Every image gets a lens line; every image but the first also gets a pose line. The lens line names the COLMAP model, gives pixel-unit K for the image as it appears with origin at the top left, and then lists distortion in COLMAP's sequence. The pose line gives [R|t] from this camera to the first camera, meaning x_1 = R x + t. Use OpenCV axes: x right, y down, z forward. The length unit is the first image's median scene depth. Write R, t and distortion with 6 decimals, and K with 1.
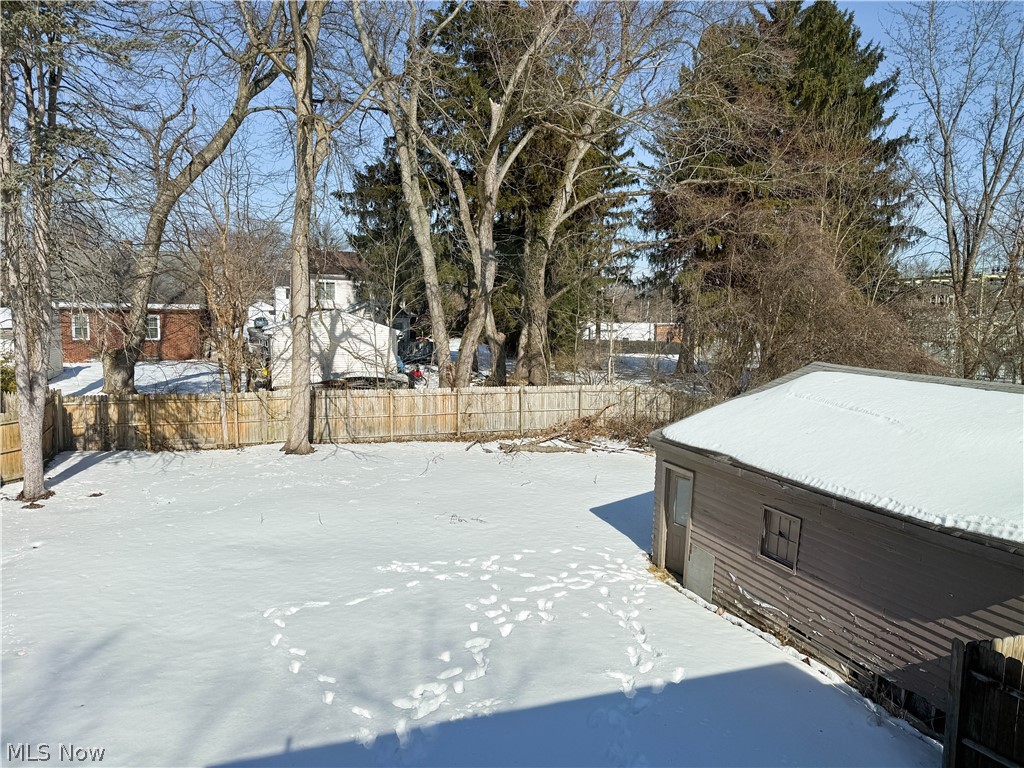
lens RADIAL K [[643.3, 0, 512.0], [0, 643.3, 384.0], [0, 0, 1]] dist [0.048400, -0.000338]
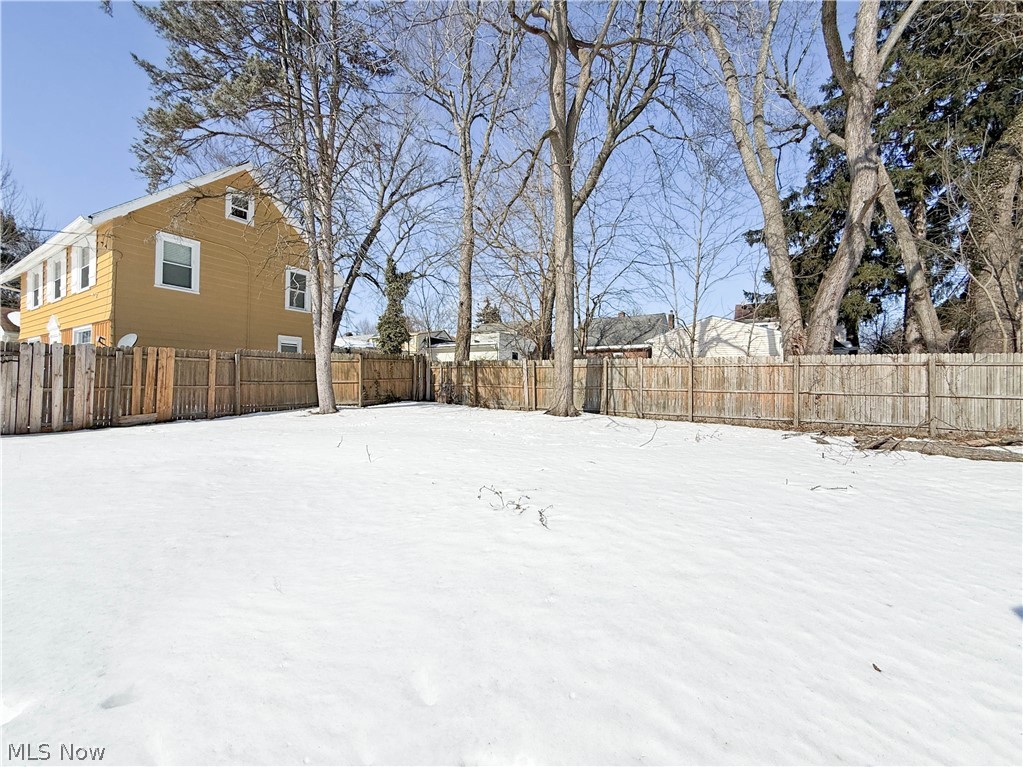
lens RADIAL K [[406.0, 0, 511.5], [0, 406.0, 383.5], [0, 0, 1]] dist [-0.000838, 0.000081]
pose [[0.624747, -0.009975, -0.780763, 0.064132], [-0.069031, 0.995298, -0.067952, 0.082906], [0.777770, 0.096350, 0.621121, 0.466687]]
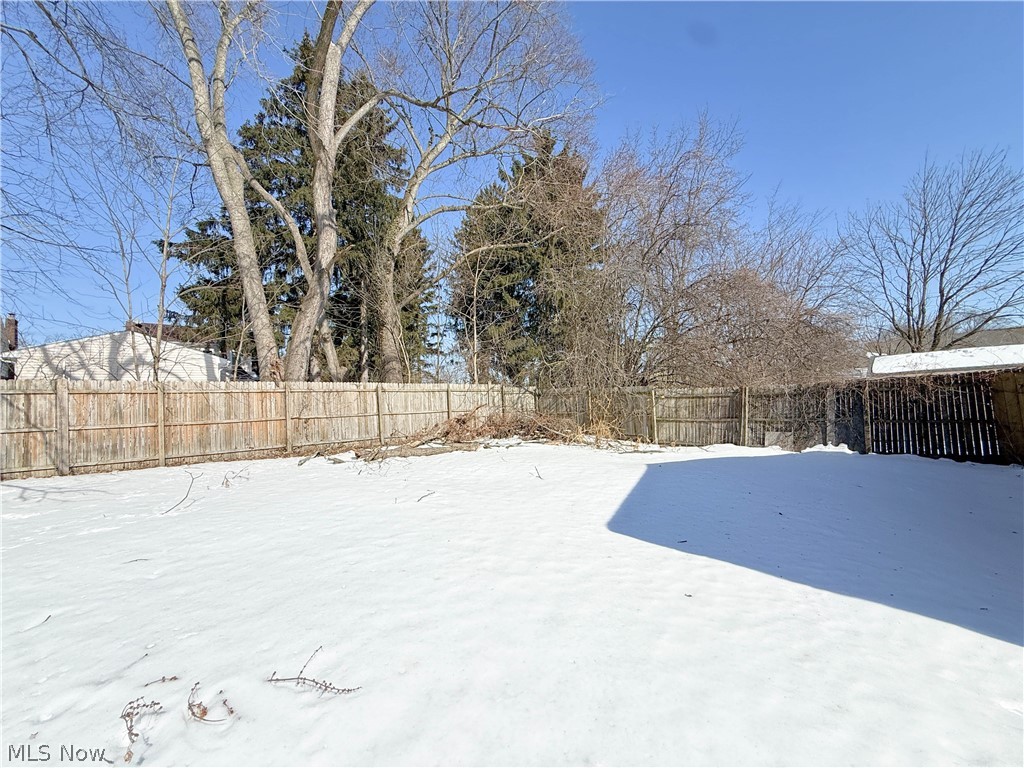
lens RADIAL K [[403.2, 0, 512.0], [0, 403.2, 384.0], [0, 0, 1]] dist [-0.002443, 0.000319]
pose [[0.924880, -0.039254, 0.378228, -0.021400], [0.091369, 0.988458, -0.120840, 0.079971], [-0.369119, 0.146320, 0.917792, 0.481557]]
